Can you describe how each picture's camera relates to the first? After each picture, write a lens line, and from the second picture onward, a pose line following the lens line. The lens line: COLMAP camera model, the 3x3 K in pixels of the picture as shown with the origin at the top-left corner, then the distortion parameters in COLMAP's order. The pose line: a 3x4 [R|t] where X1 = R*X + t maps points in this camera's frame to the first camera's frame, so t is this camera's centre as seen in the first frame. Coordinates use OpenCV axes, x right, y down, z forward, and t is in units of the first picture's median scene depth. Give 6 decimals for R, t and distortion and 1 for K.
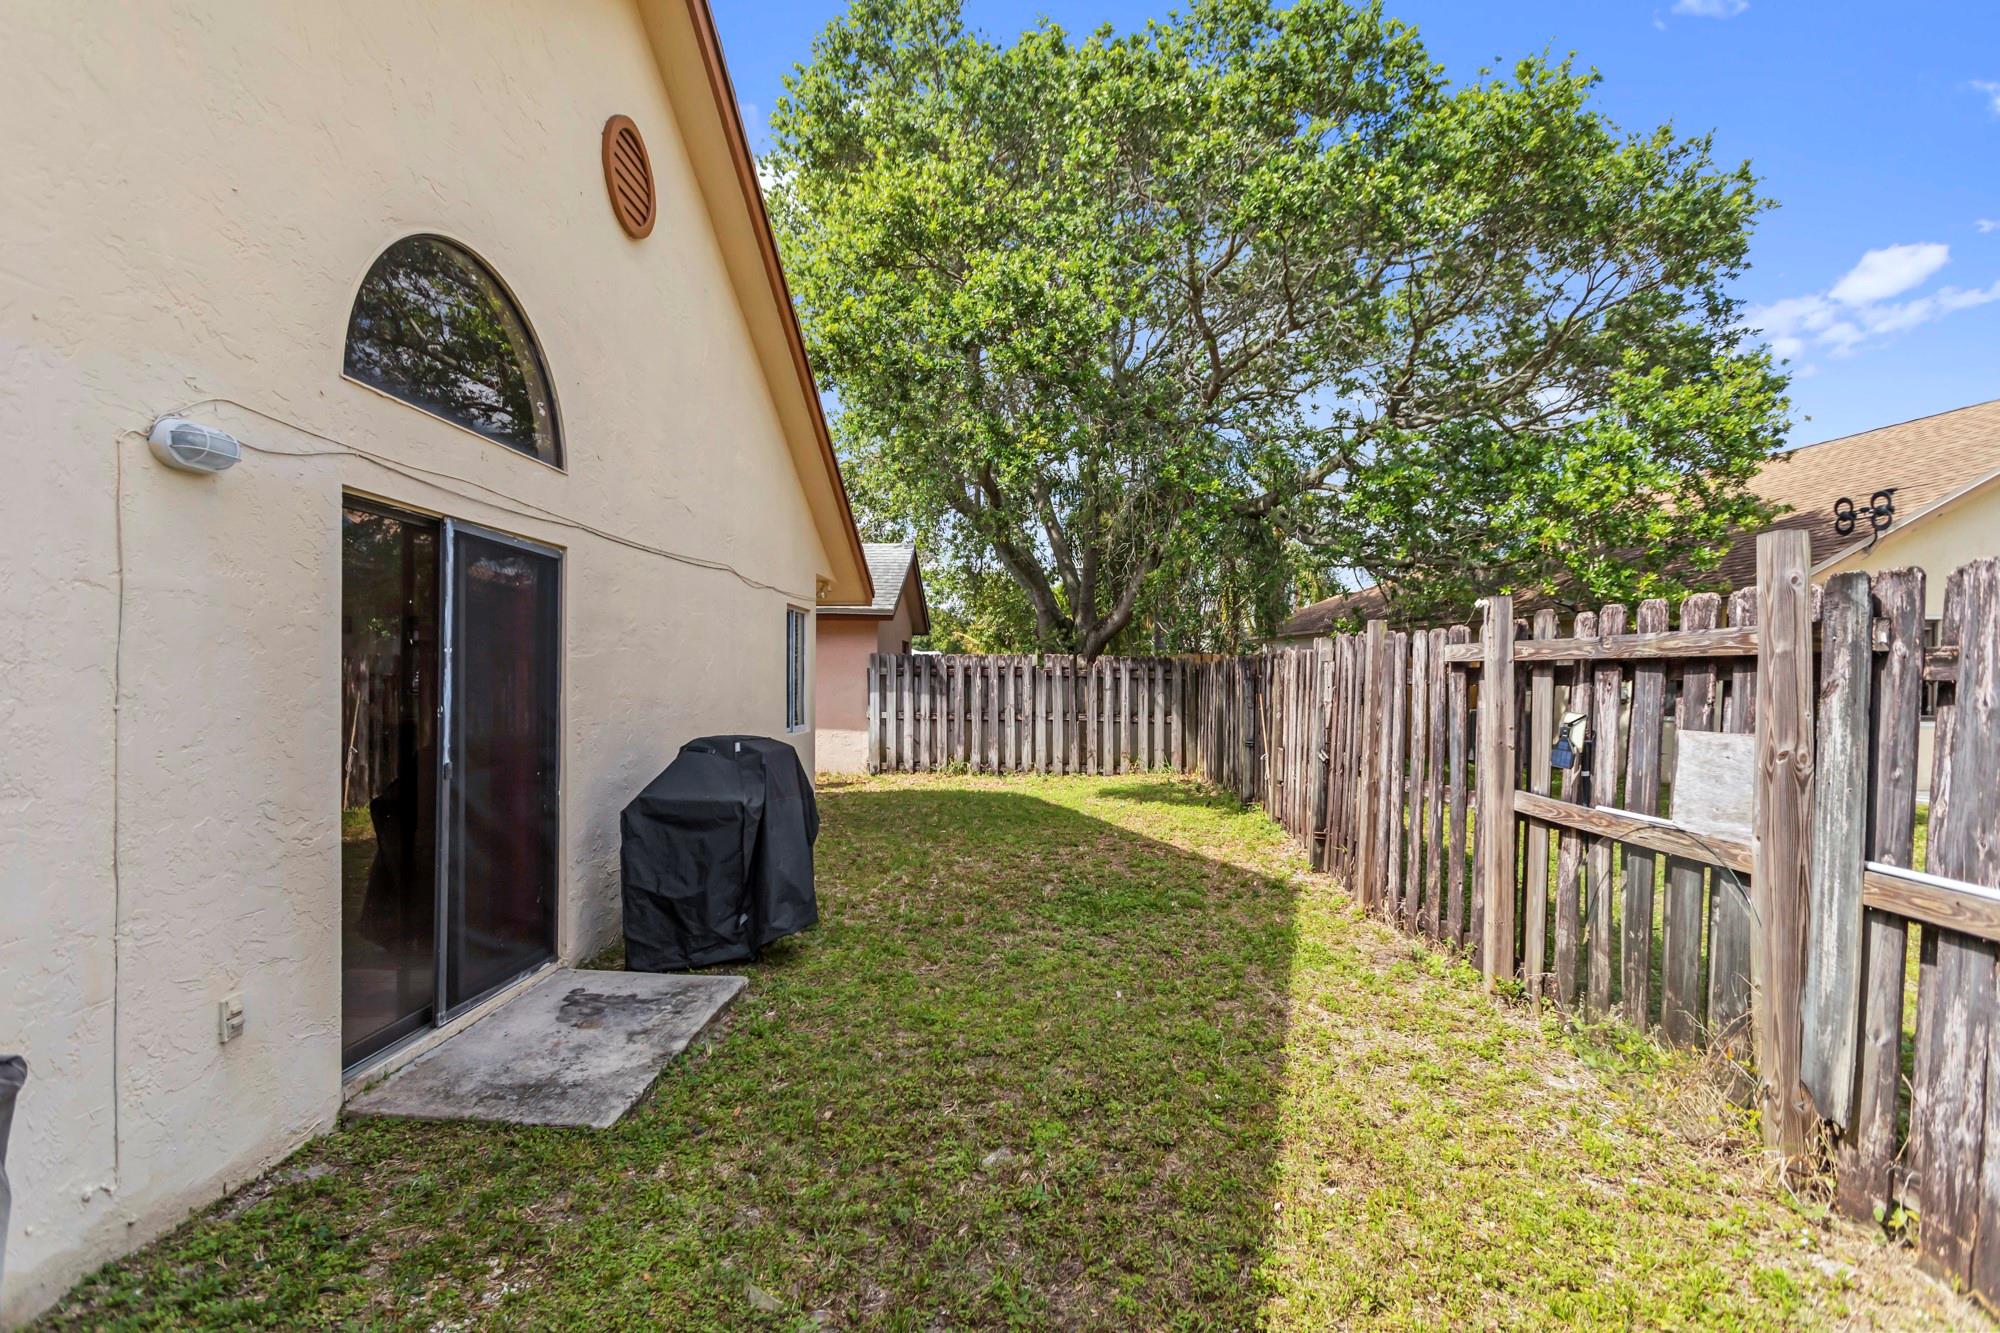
lens RADIAL K [[961.6, 0, 992.6], [0, 961.6, 683.5], [0, 0, 1]] dist [-0.000771, 0.000350]
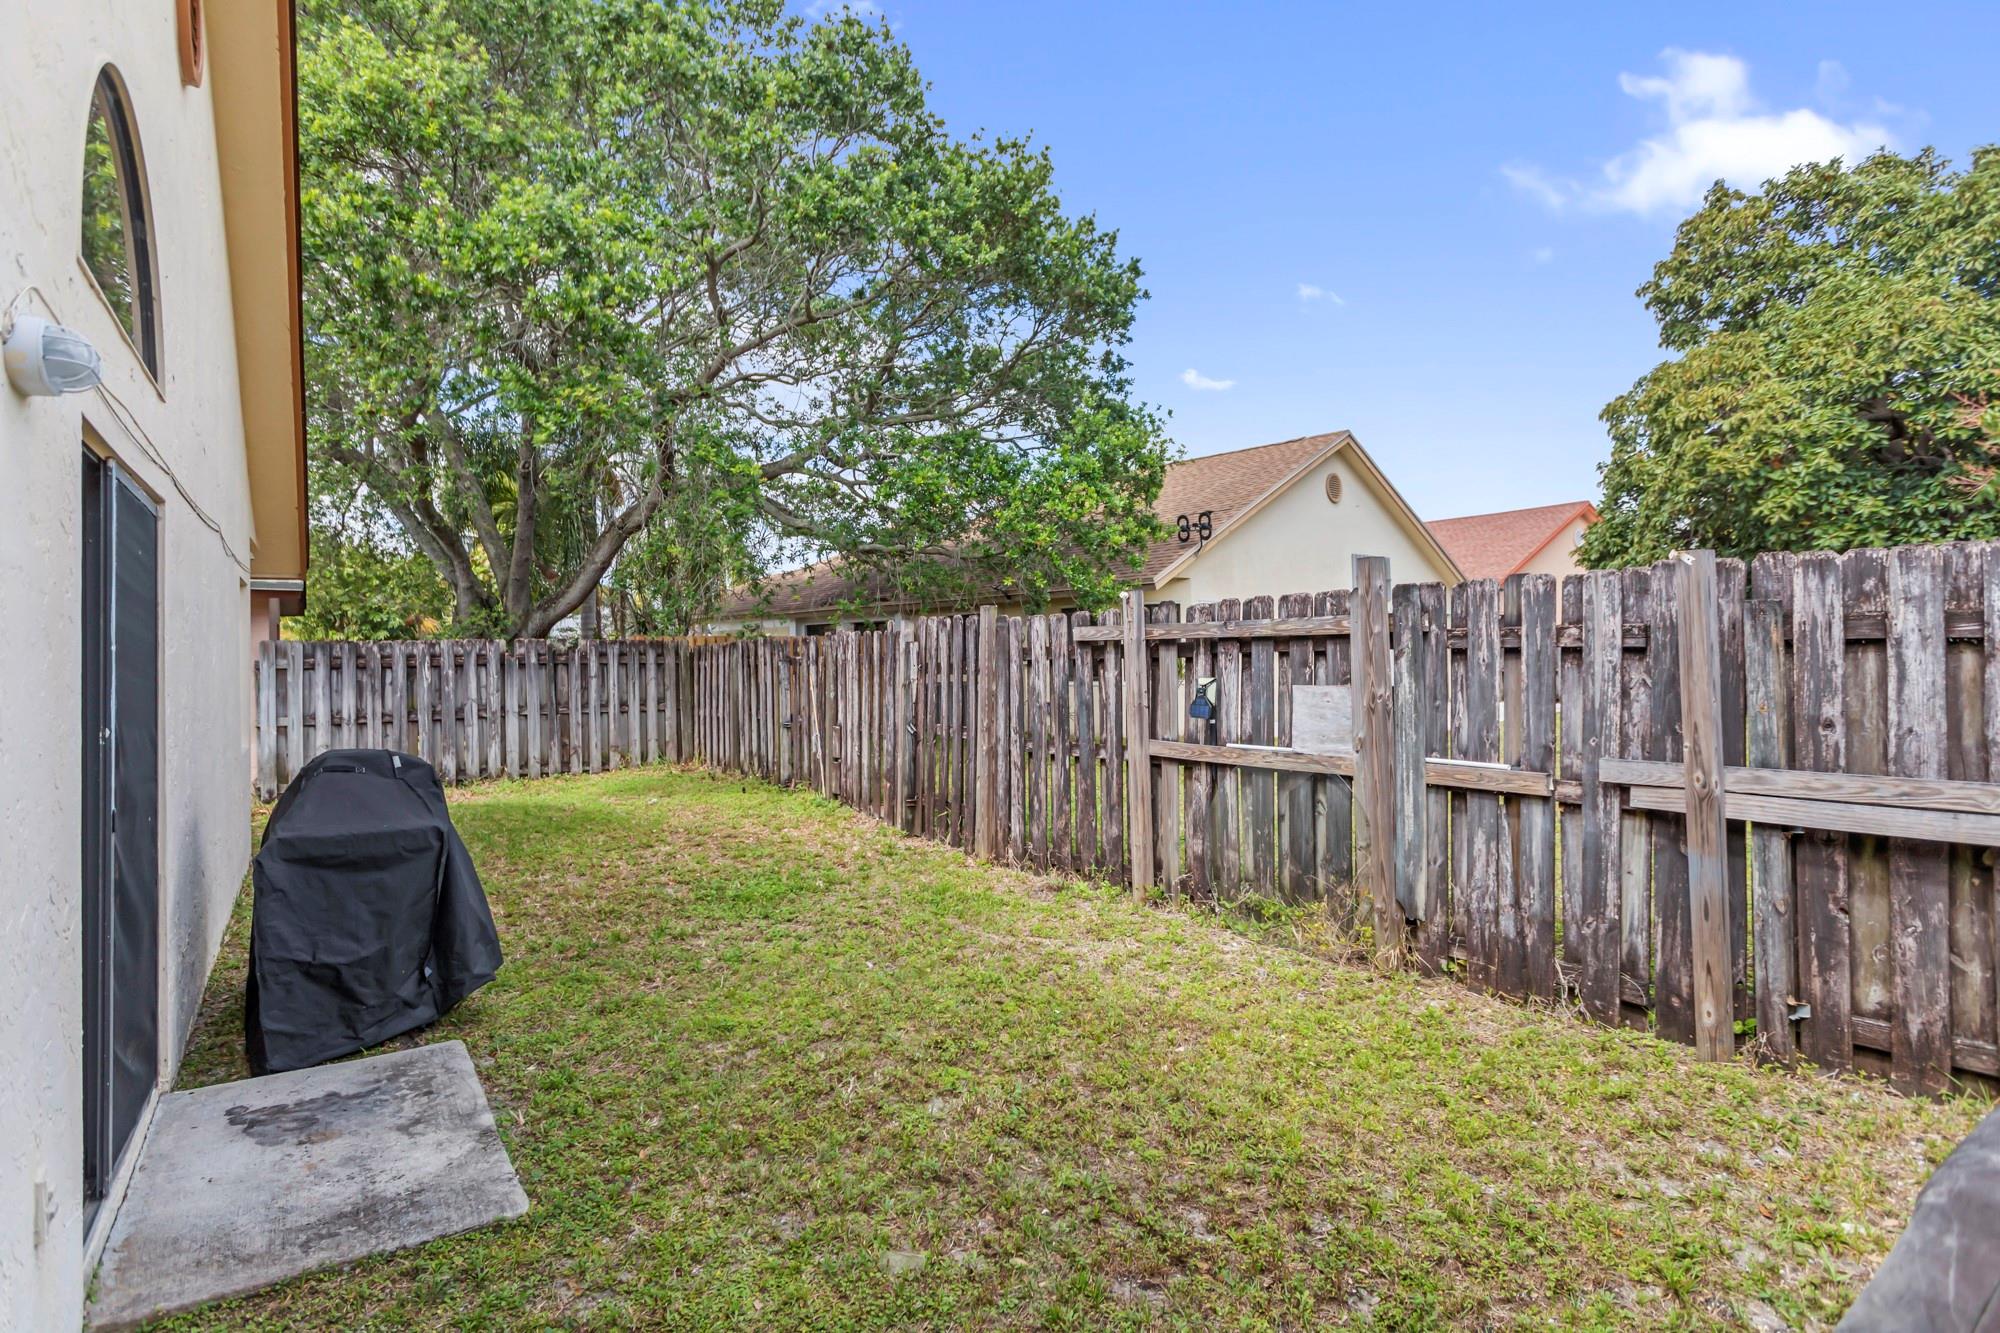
lens RADIAL K [[1014.4, 0, 1029.2], [0, 1014.4, 627.8], [0, 0, 1]] dist [0.000338, 0.000150]
pose [[0.793949, -0.007736, 0.607935, -0.329727], [0.029857, 0.999209, -0.026277, -0.006490], [-0.607251, 0.039014, 0.793552, 0.006282]]
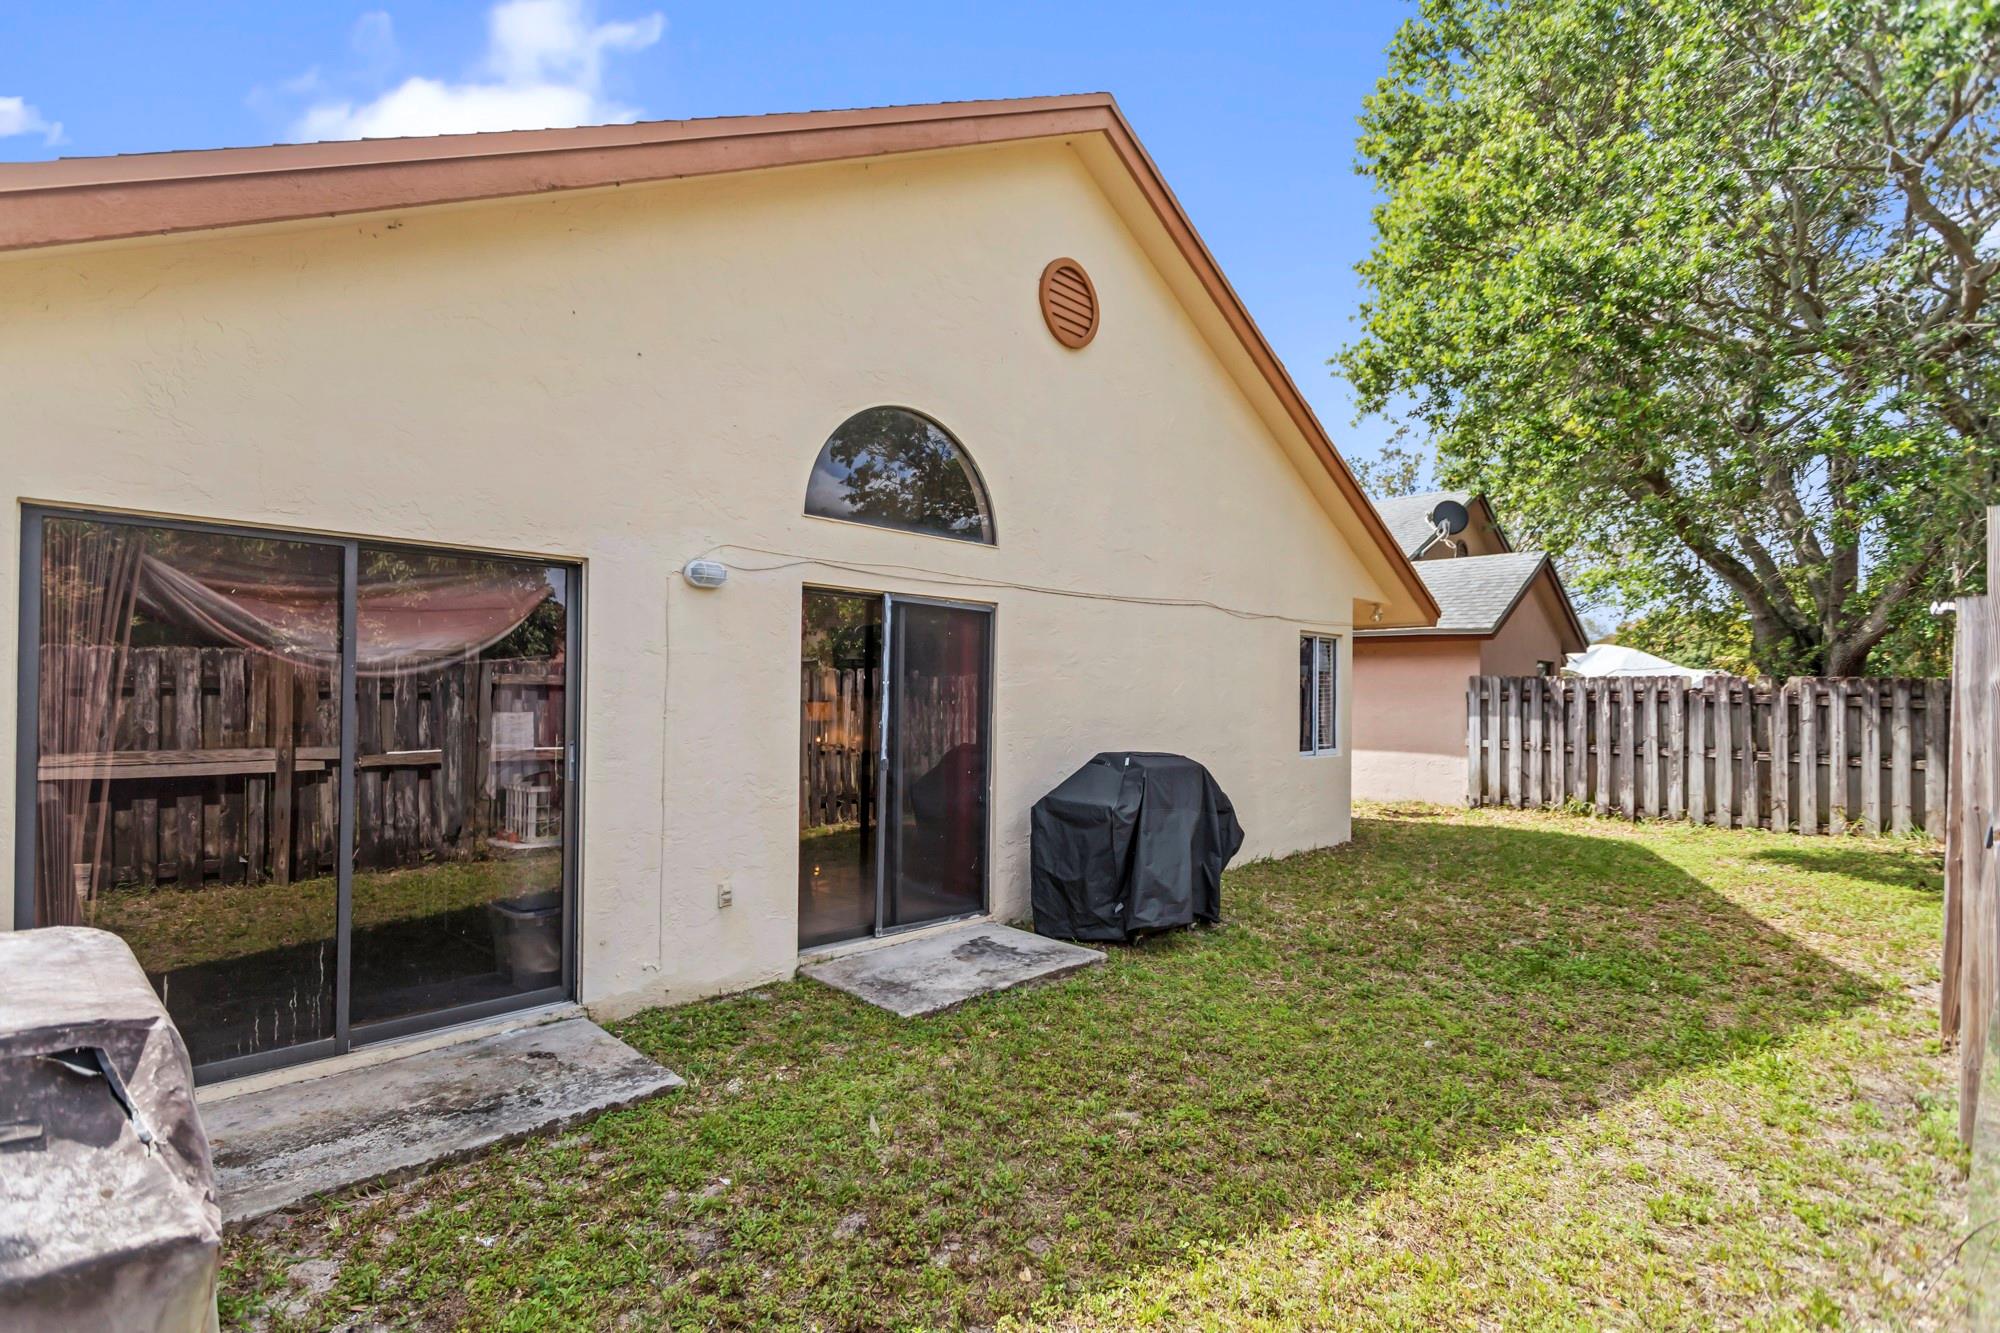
lens RADIAL K [[962.9, 0, 974.6], [0, 962.9, 675.3], [0, 0, 1]] dist [-0.010927, 0.000662]
pose [[0.737776, -0.008489, -0.674992, 0.361382], [-0.012114, 0.999593, -0.025812, -0.006198], [0.674937, 0.027221, 0.737373, 0.000651]]
